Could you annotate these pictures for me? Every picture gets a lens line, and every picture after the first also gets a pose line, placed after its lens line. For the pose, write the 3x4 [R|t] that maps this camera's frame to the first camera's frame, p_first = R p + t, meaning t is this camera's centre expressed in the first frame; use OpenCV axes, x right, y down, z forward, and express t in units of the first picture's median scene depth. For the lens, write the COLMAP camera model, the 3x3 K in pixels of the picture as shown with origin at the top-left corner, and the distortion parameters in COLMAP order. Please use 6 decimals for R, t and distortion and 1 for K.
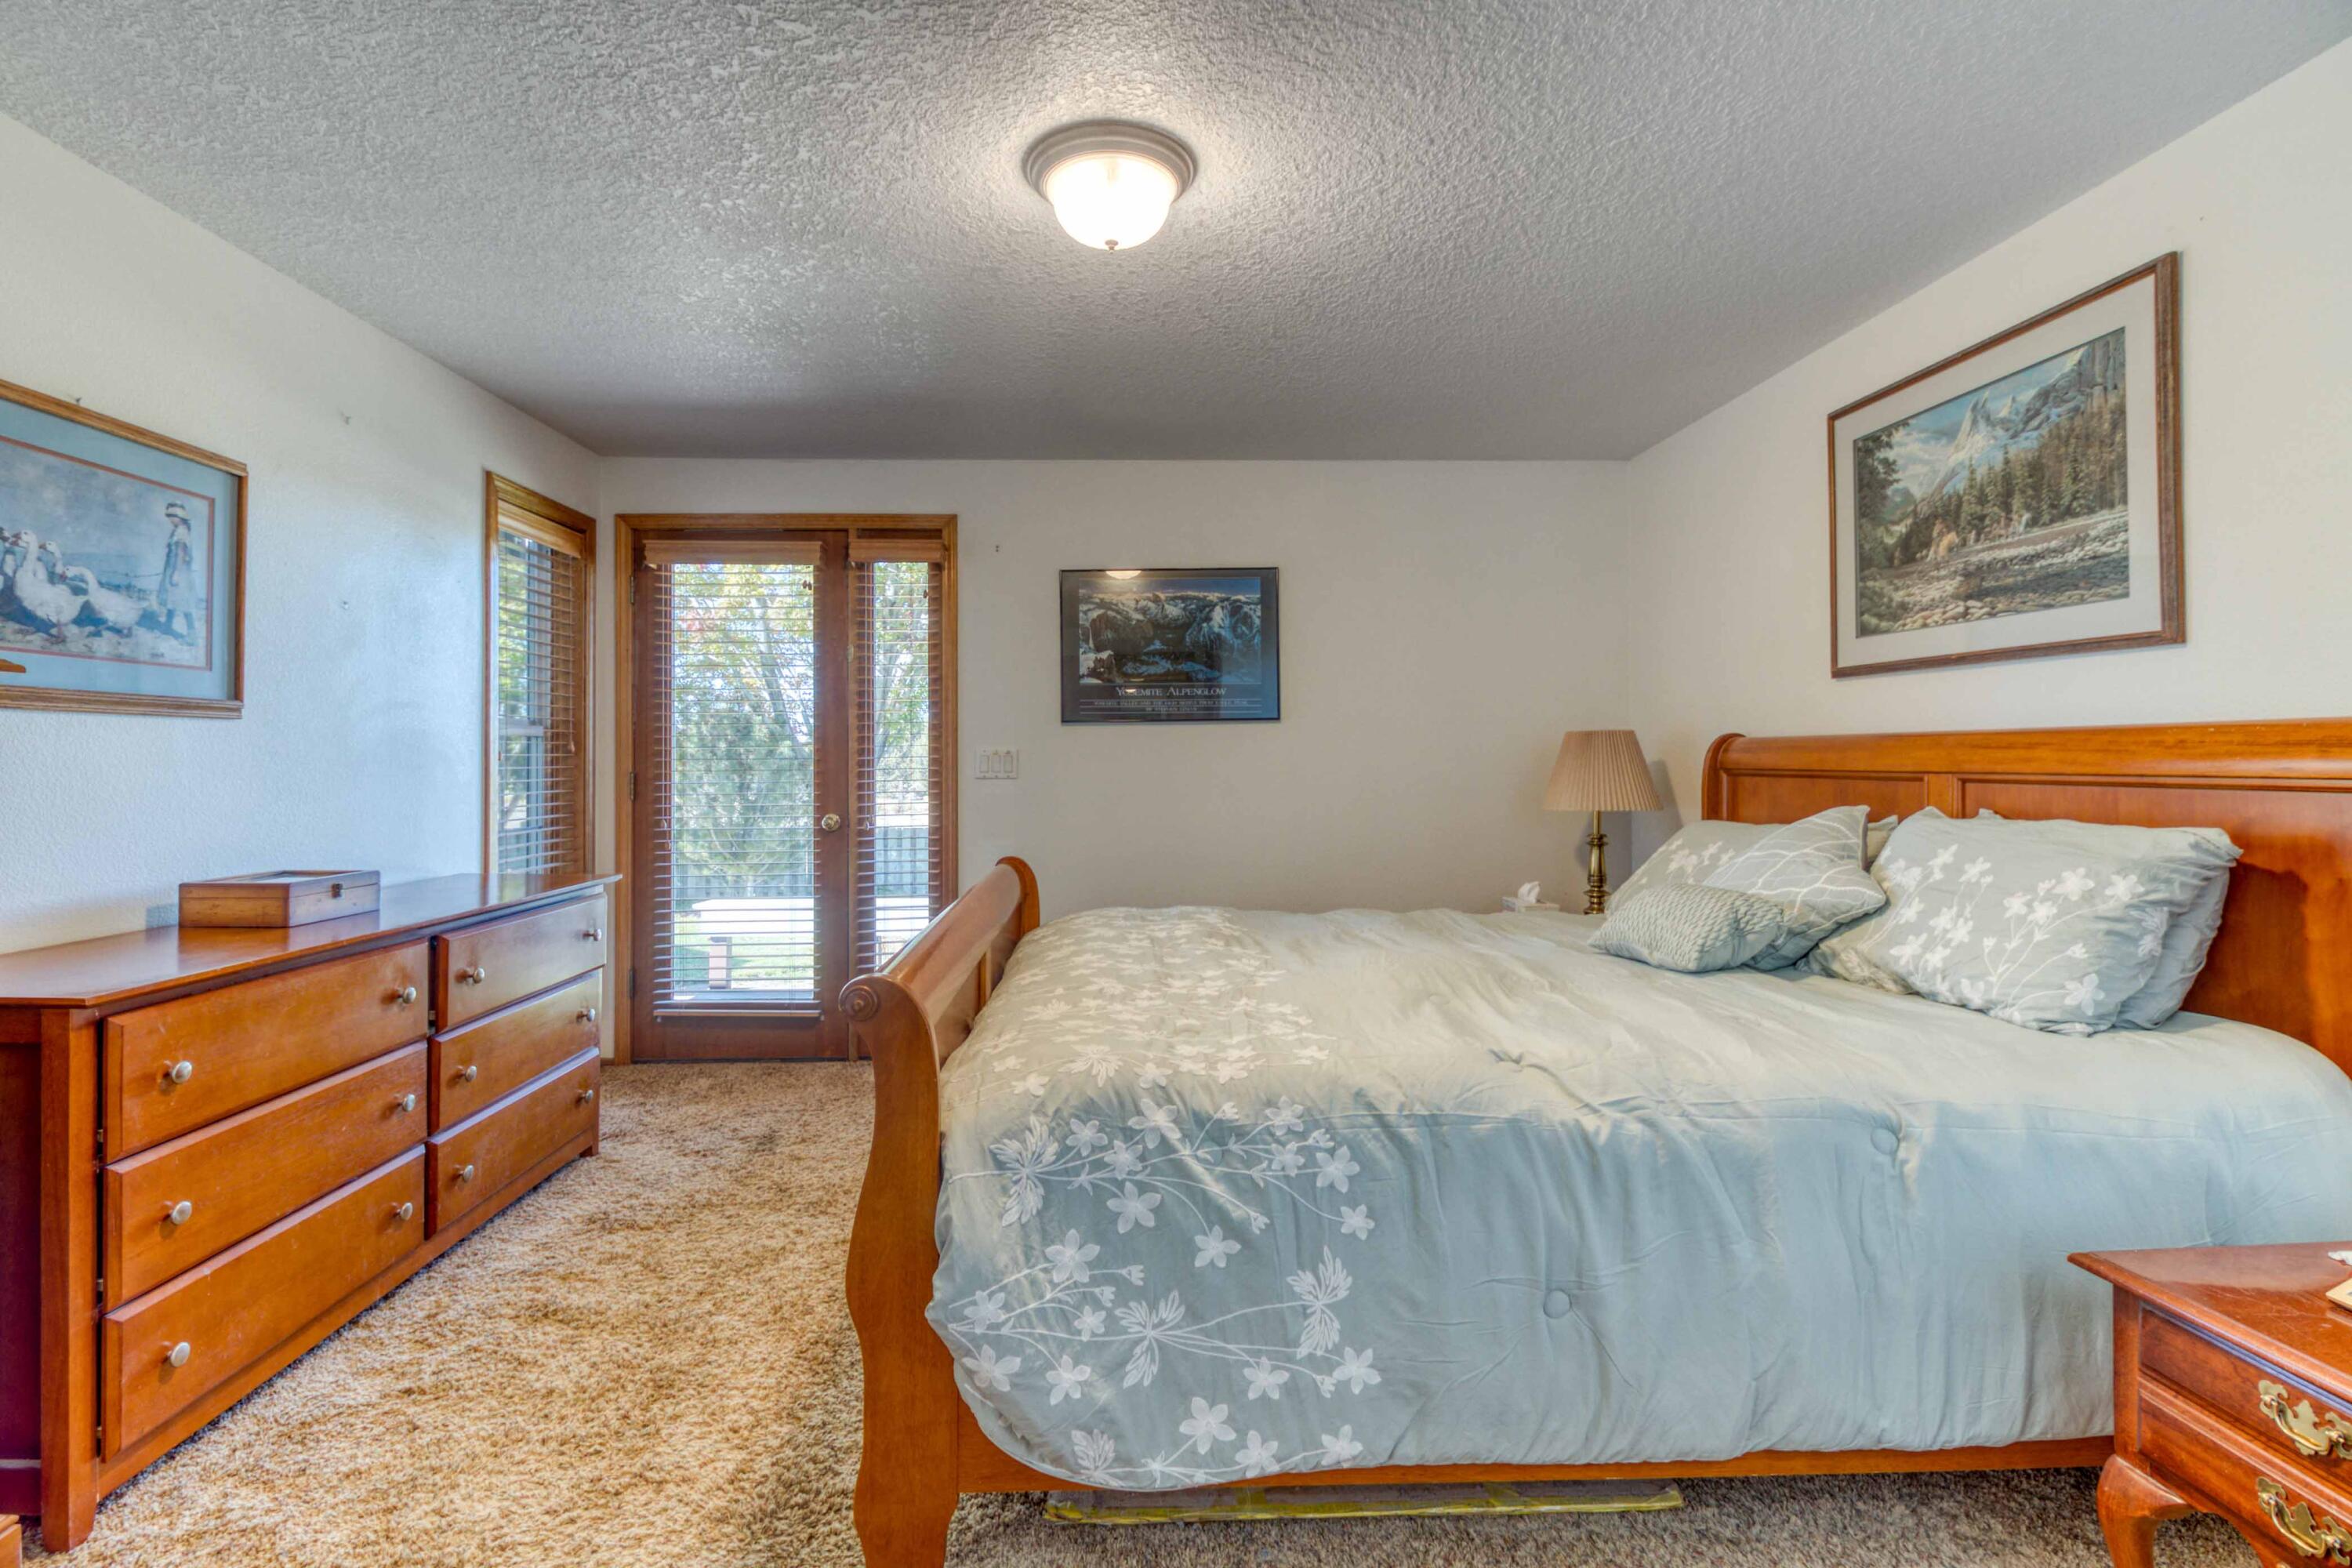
lens RADIAL K [[1098.3, 0, 1104.7], [0, 1098.3, 747.0], [0, 0, 1]] dist [0.014827, -0.008914]
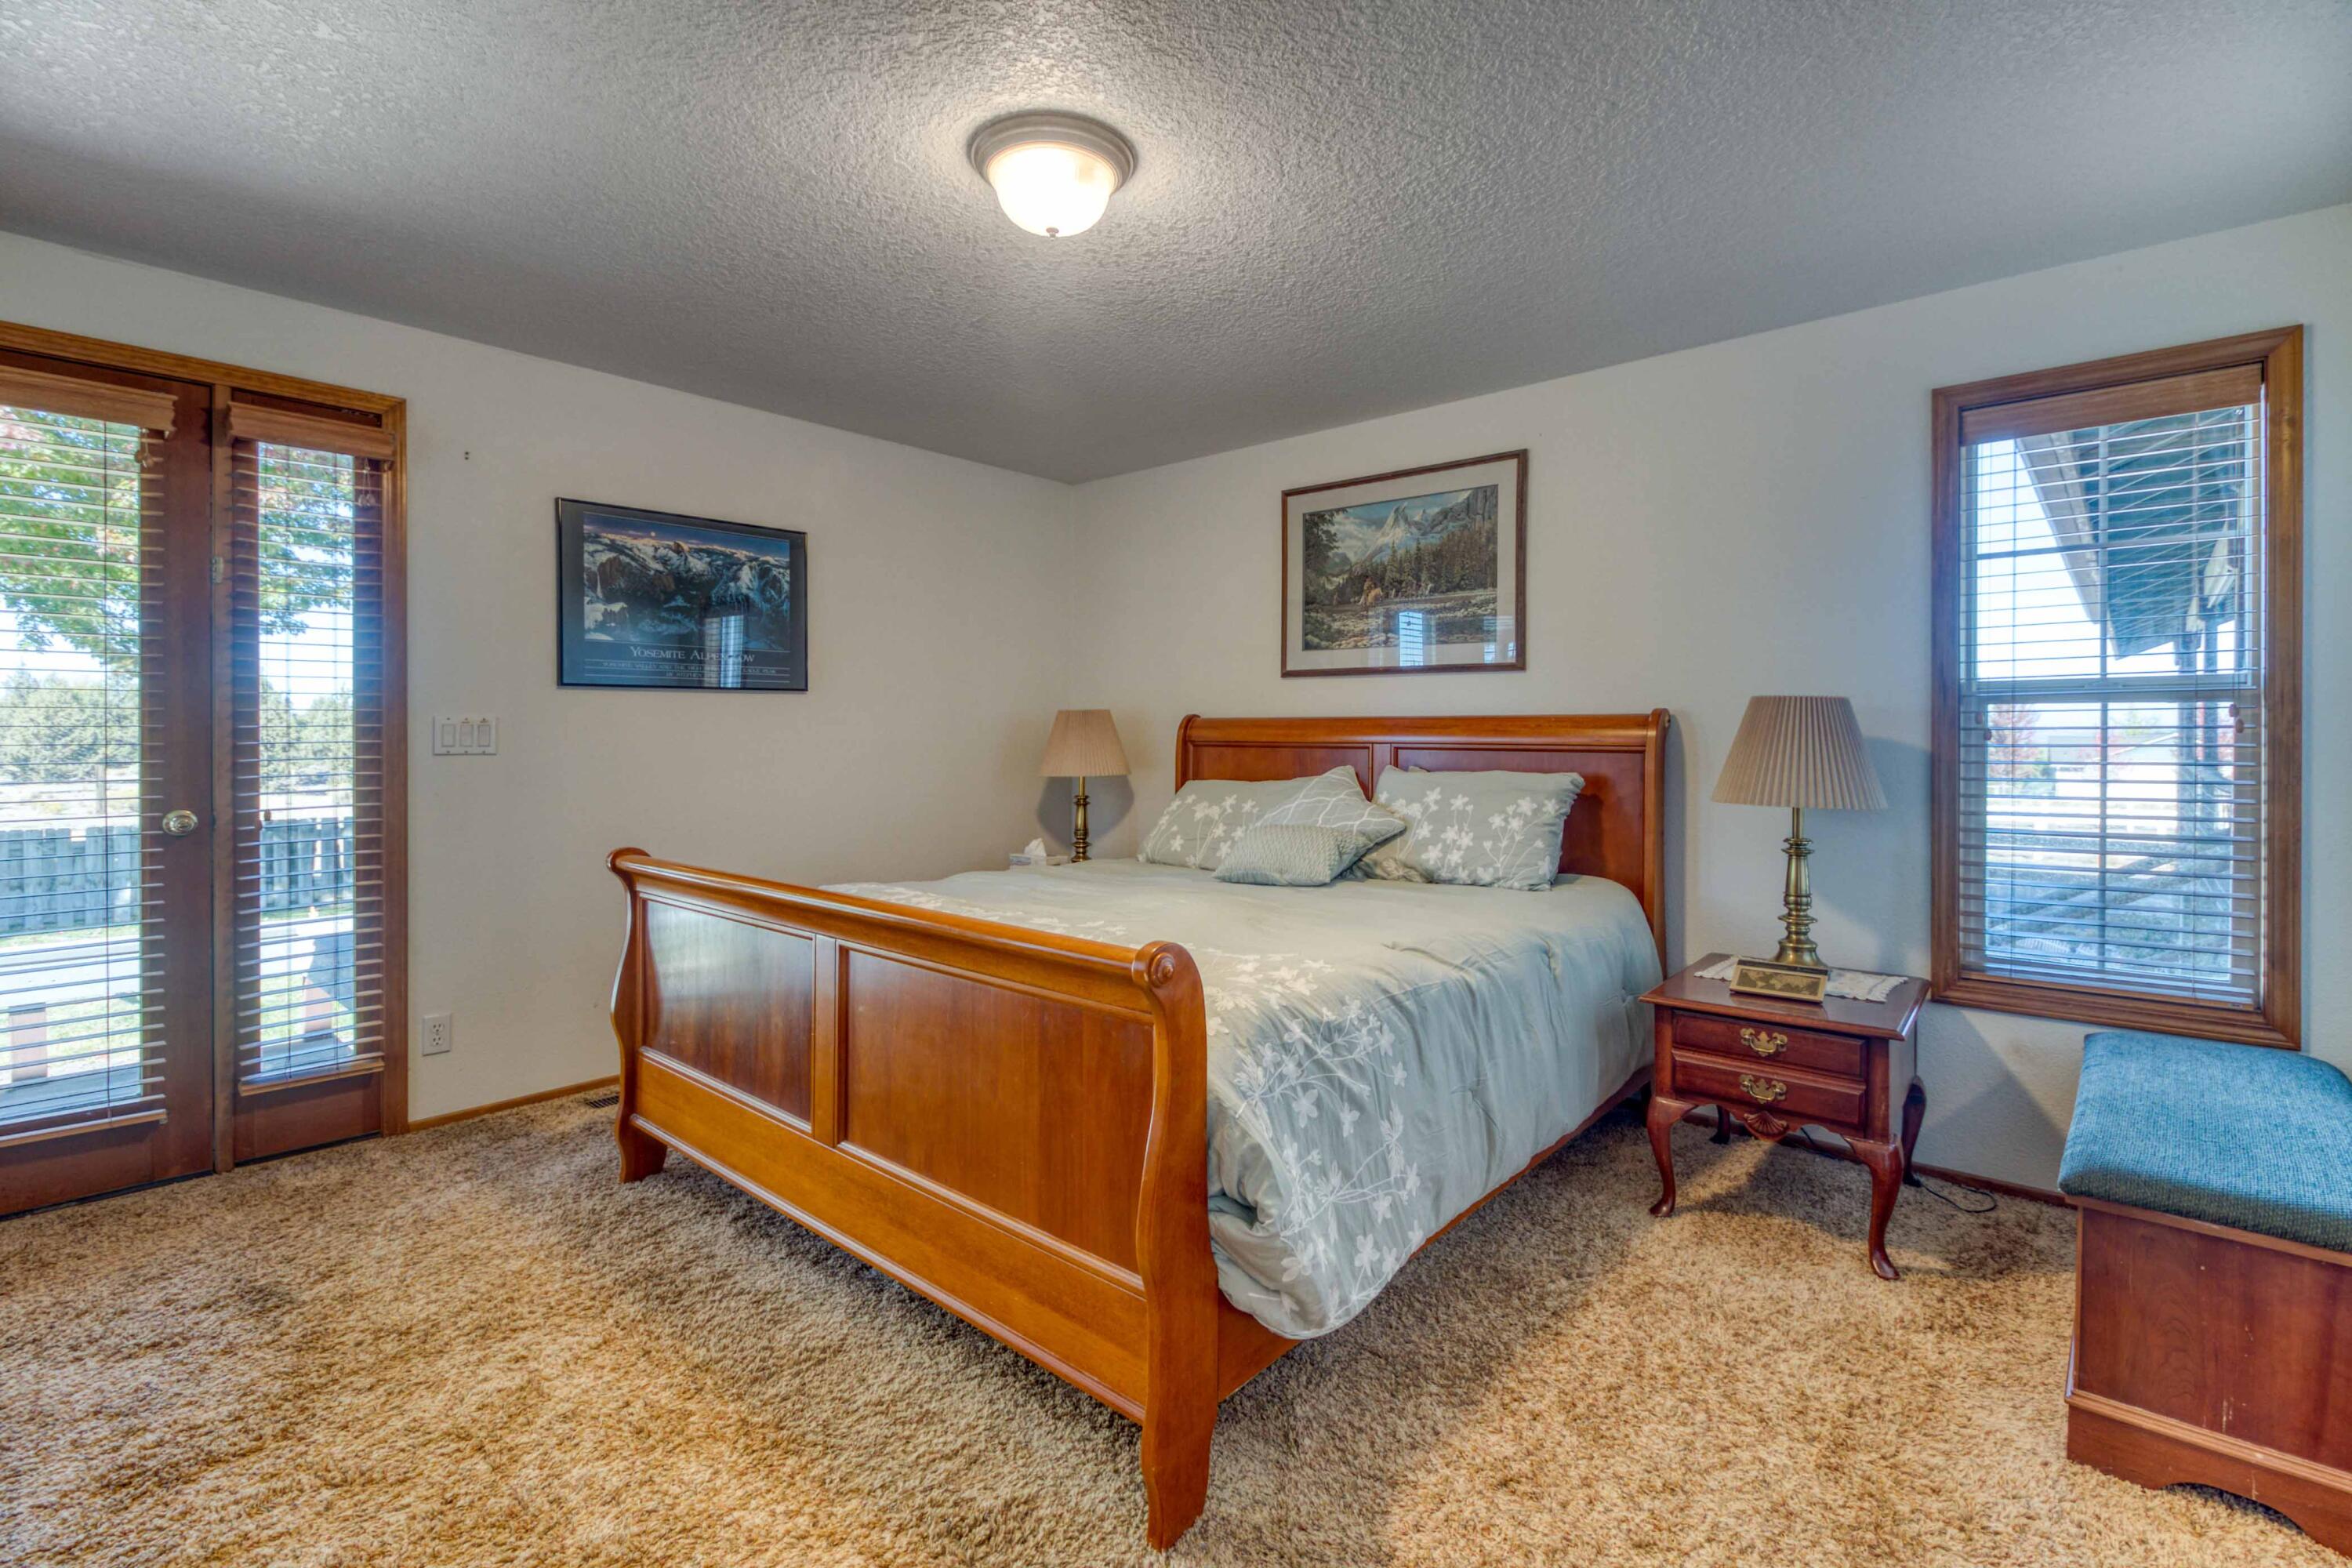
lens RADIAL K [[1098.3, 0, 1165.6], [0, 1098.3, 743.6], [0, 0, 1]] dist [0.014827, -0.008914]
pose [[0.667730, -0.001575, 0.744402, -0.583667], [-0.013821, 0.999799, 0.014513, 0.005234], [-0.744275, -0.019979, 0.667574, 0.192801]]
